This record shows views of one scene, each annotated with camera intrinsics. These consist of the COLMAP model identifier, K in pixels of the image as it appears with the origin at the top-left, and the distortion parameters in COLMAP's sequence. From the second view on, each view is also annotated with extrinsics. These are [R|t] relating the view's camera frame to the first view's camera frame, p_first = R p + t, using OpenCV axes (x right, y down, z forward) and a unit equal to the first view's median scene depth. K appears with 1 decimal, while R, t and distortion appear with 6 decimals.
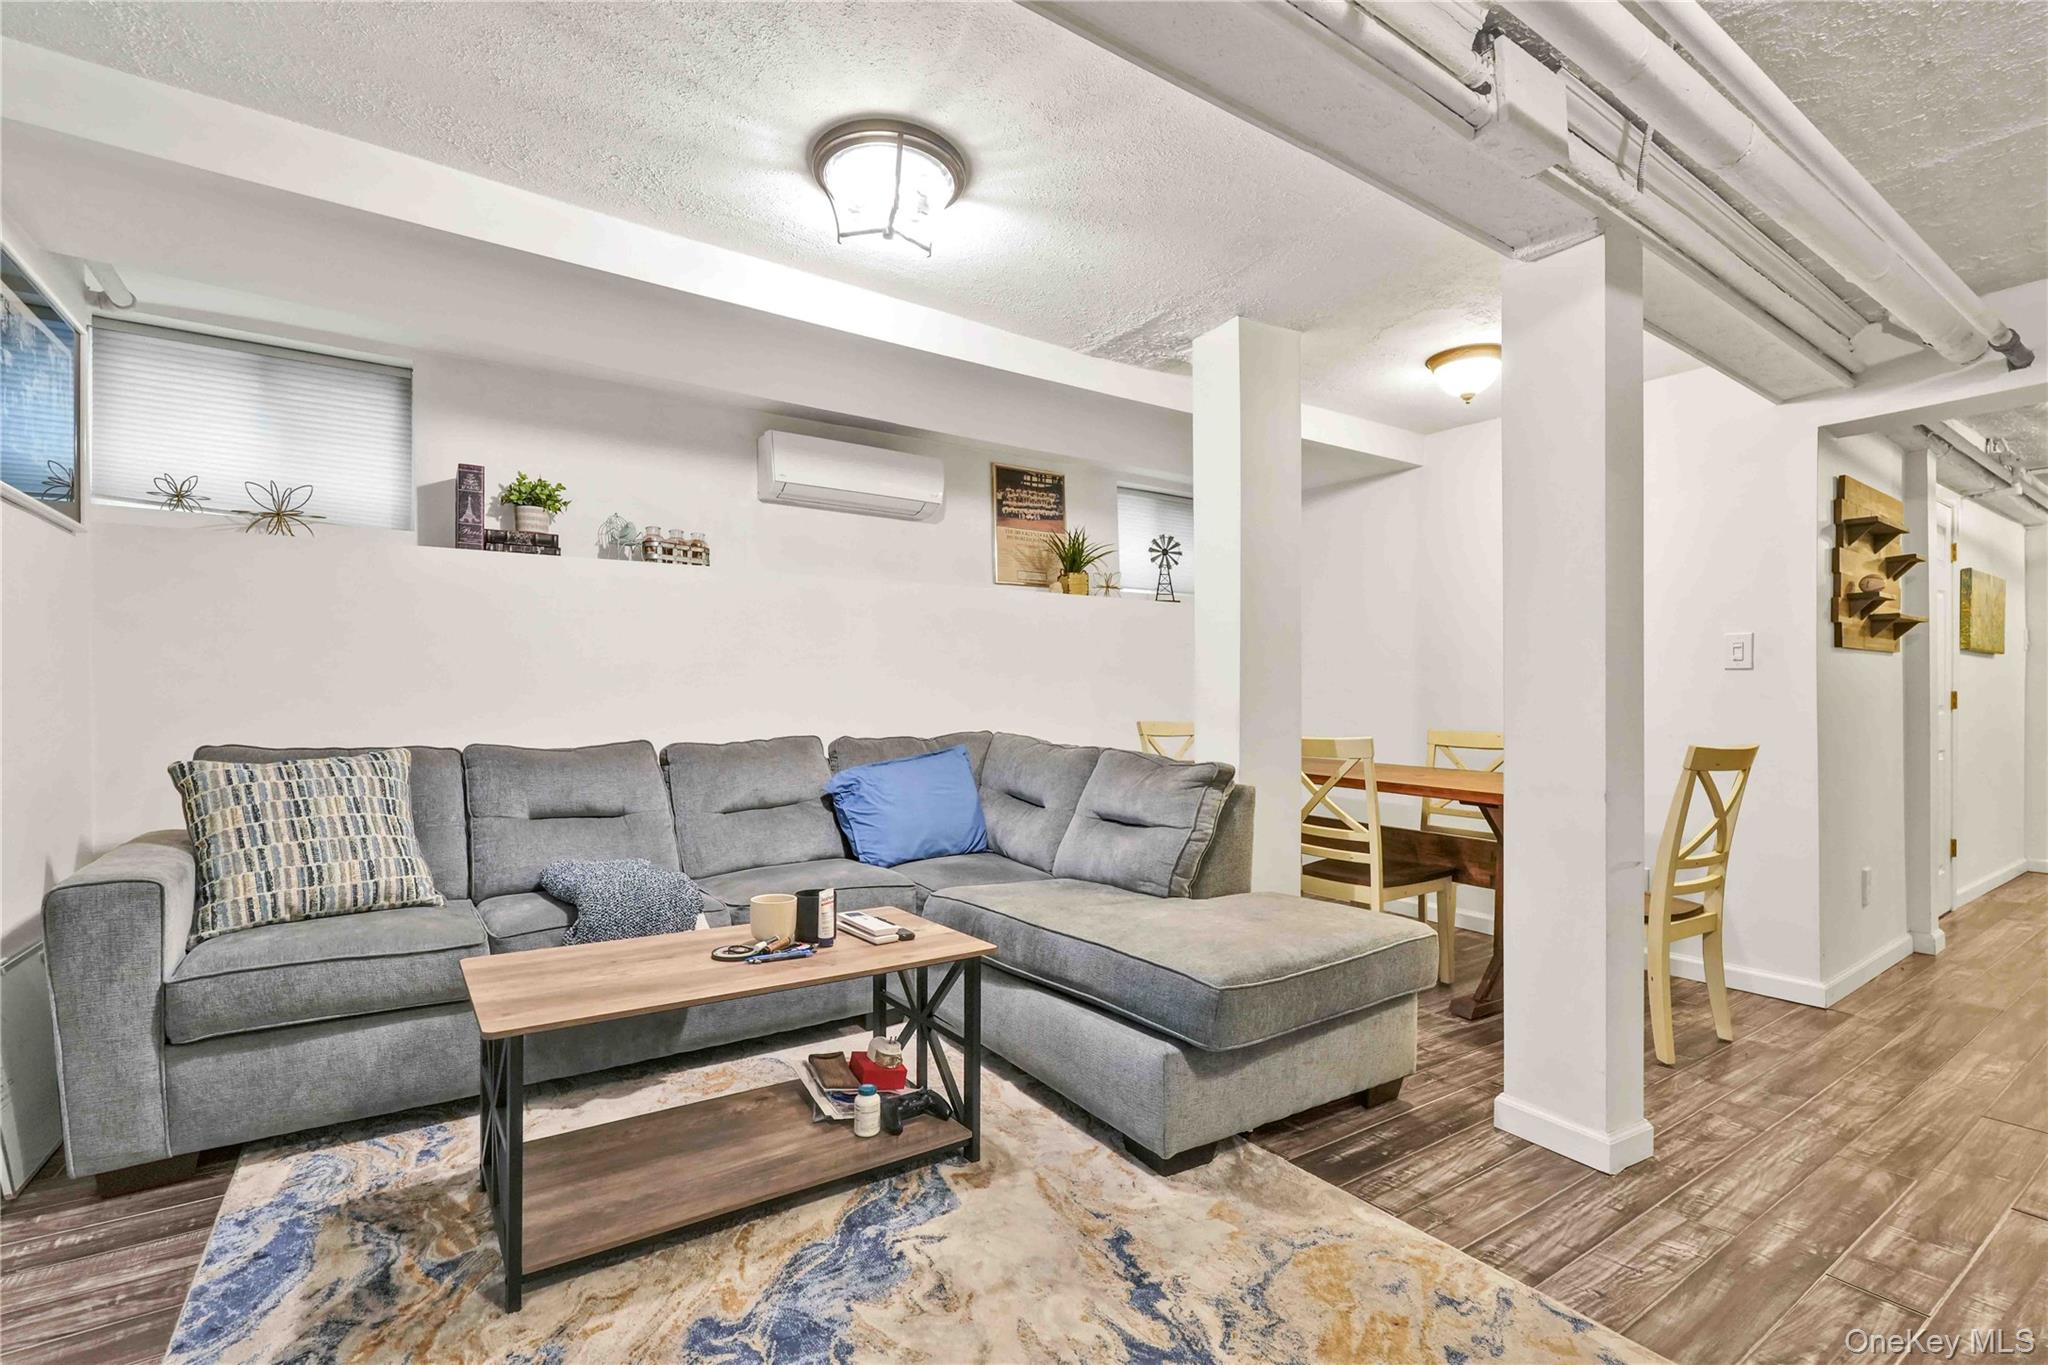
lens RADIAL K [[902.1, 0, 1023.8], [0, 902.1, 694.0], [0, 0, 1]] dist [-0.009911, 0.004855]
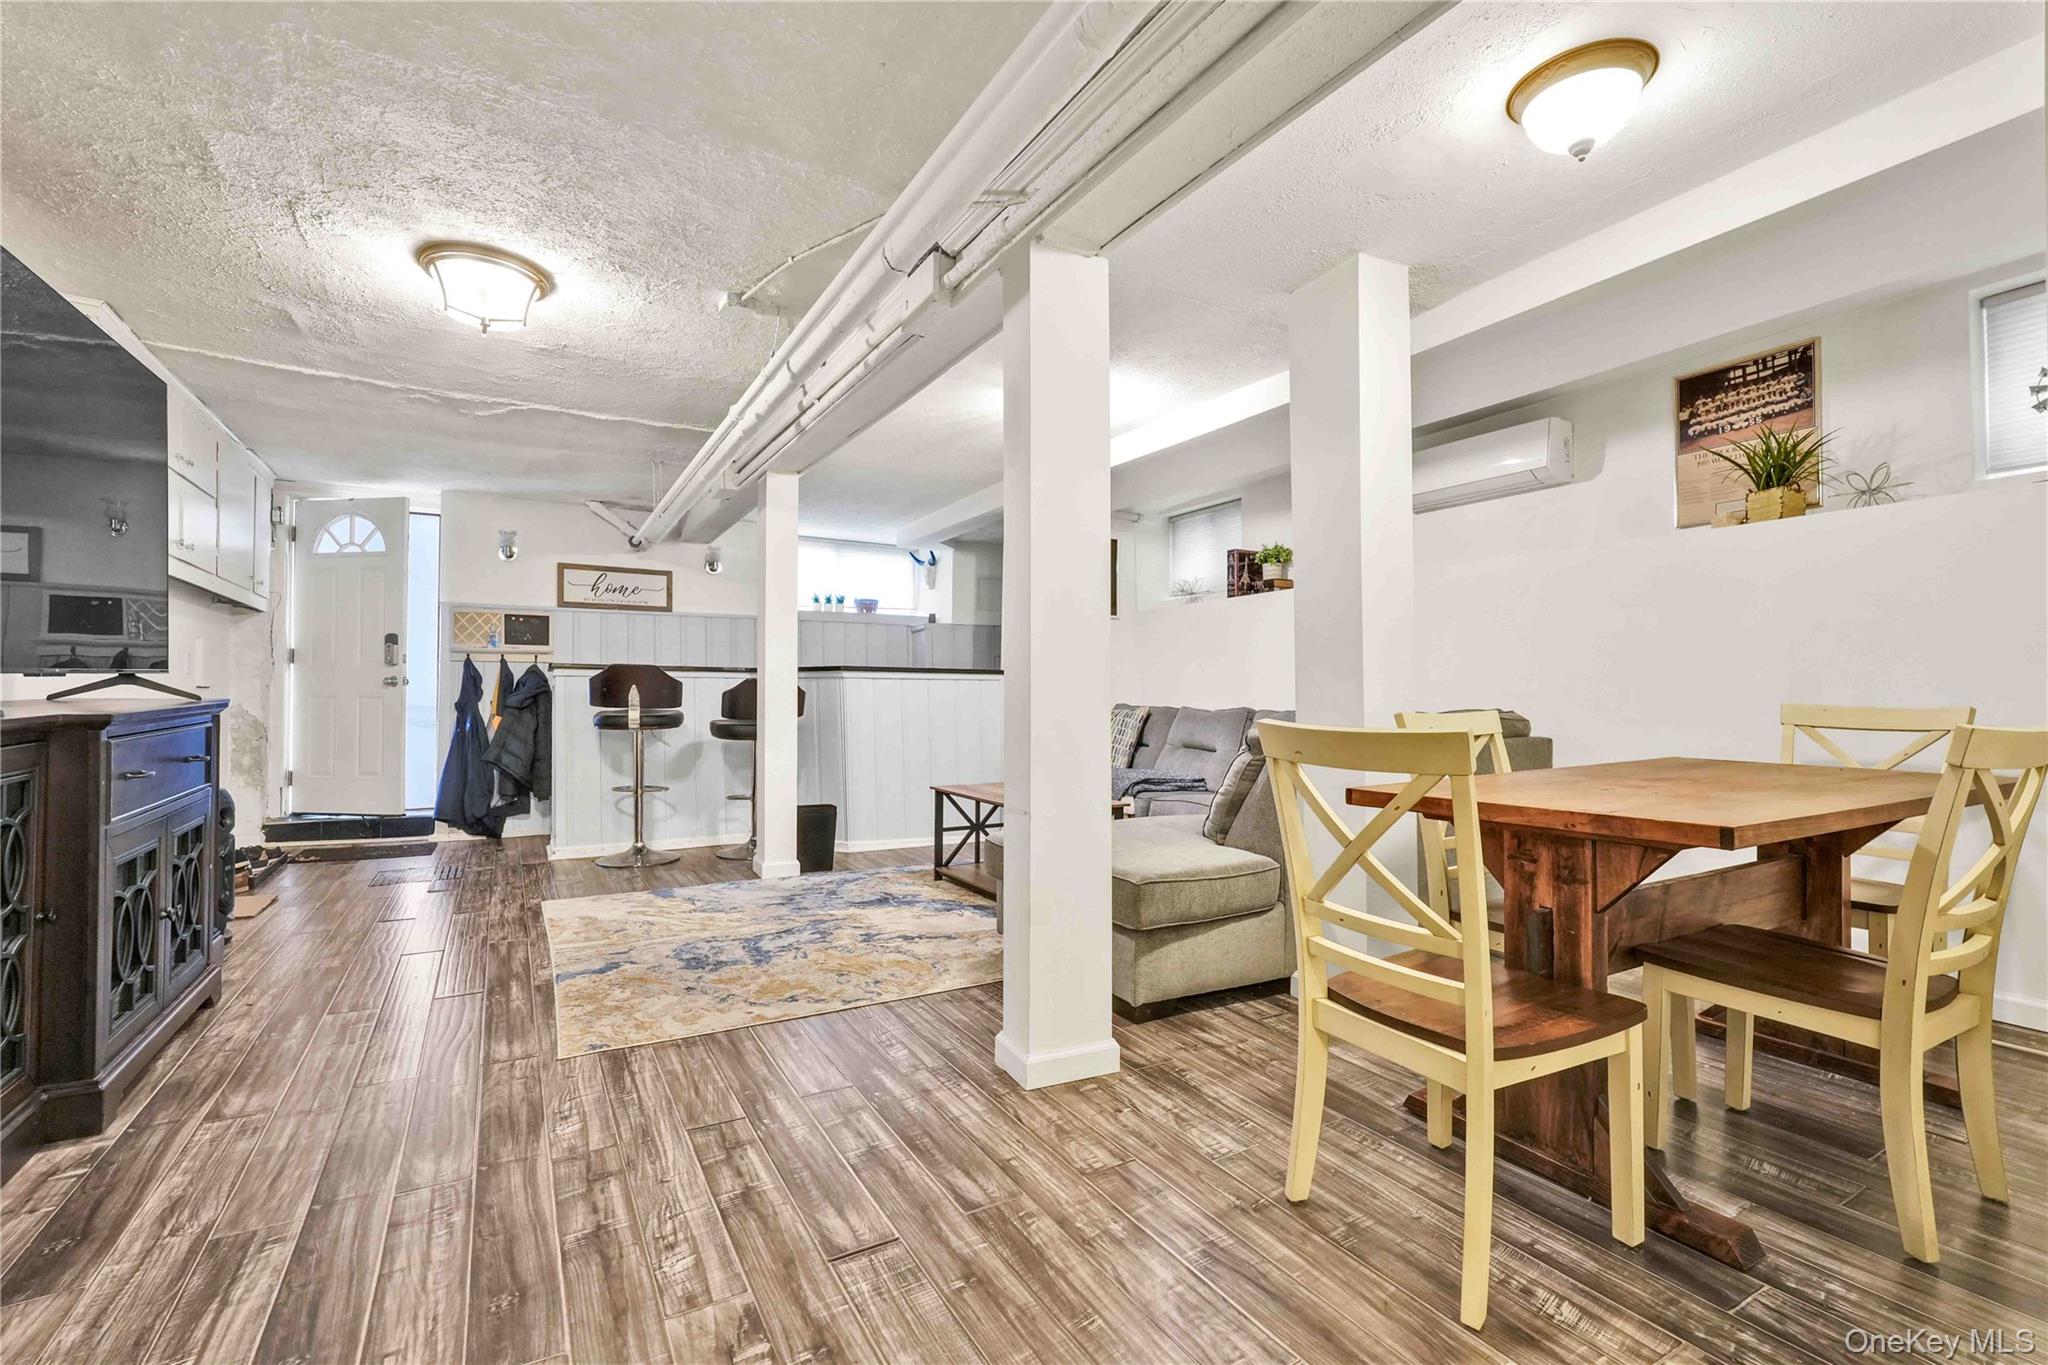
lens RADIAL K [[902.1, 0, 1023.8], [0, 902.1, 694.0], [0, 0, 1]] dist [-0.009911, 0.004855]
pose [[-0.063484, 0.001337, -0.997982, 1.215952], [0.011336, 0.999936, 0.000618, 0.023619], [0.997919, -0.011274, -0.063495, 0.730080]]
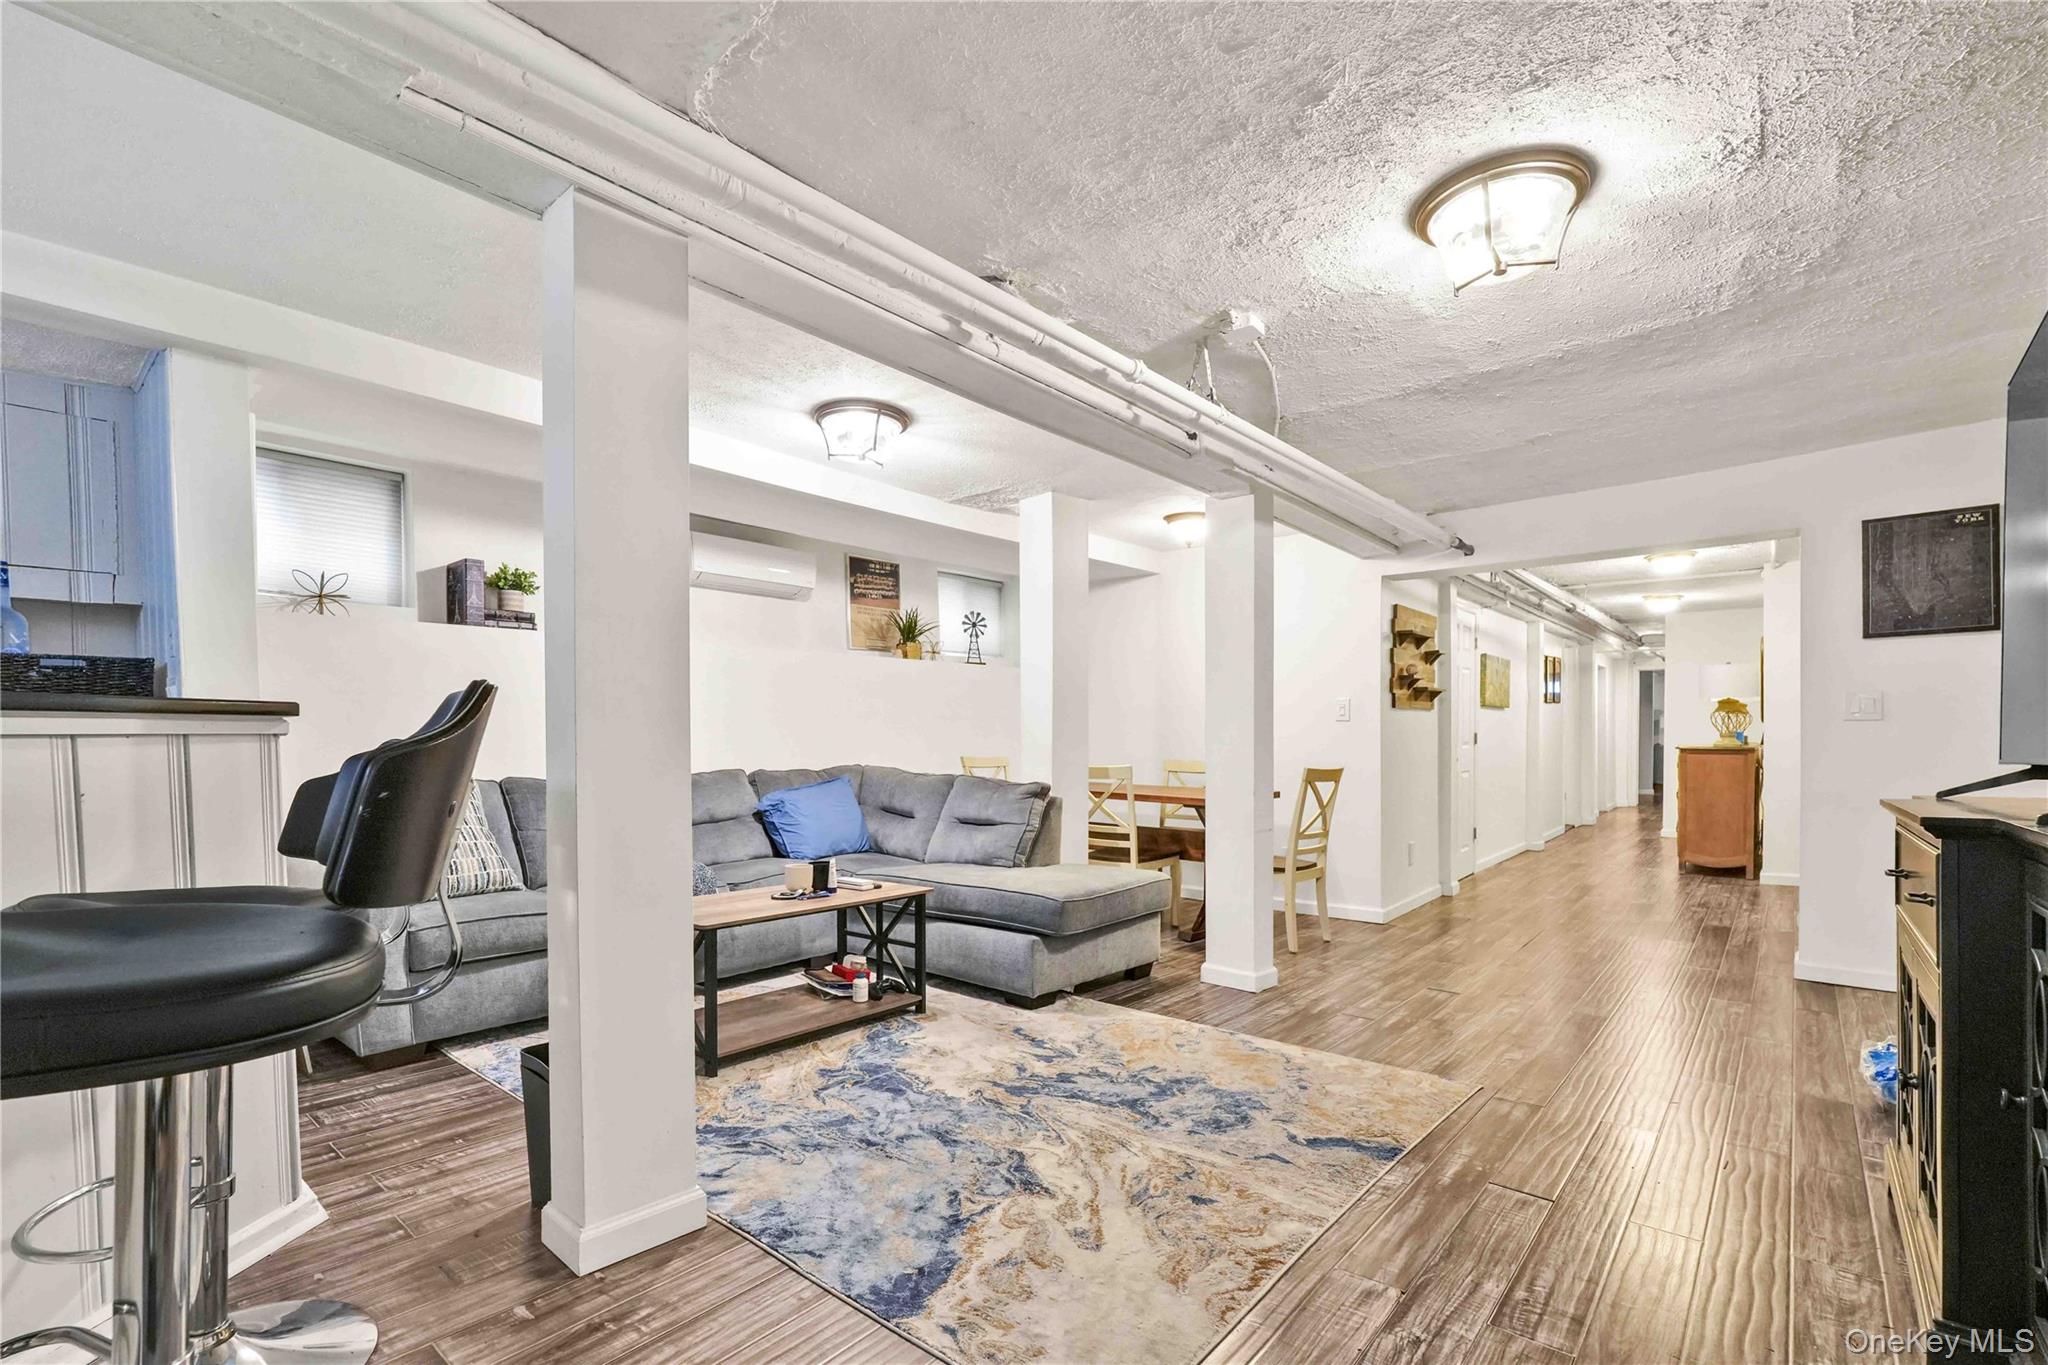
lens RADIAL K [[915.2, 0, 1020.5], [0, 915.2, 737.6], [0, 0, 1]] dist [-0.001692, -0.018914]
pose [[0.963279, -0.002913, 0.268485, -0.223540], [0.000648, 0.999963, 0.008524, -0.013095], [-0.268500, -0.008037, 0.963246, -0.471849]]
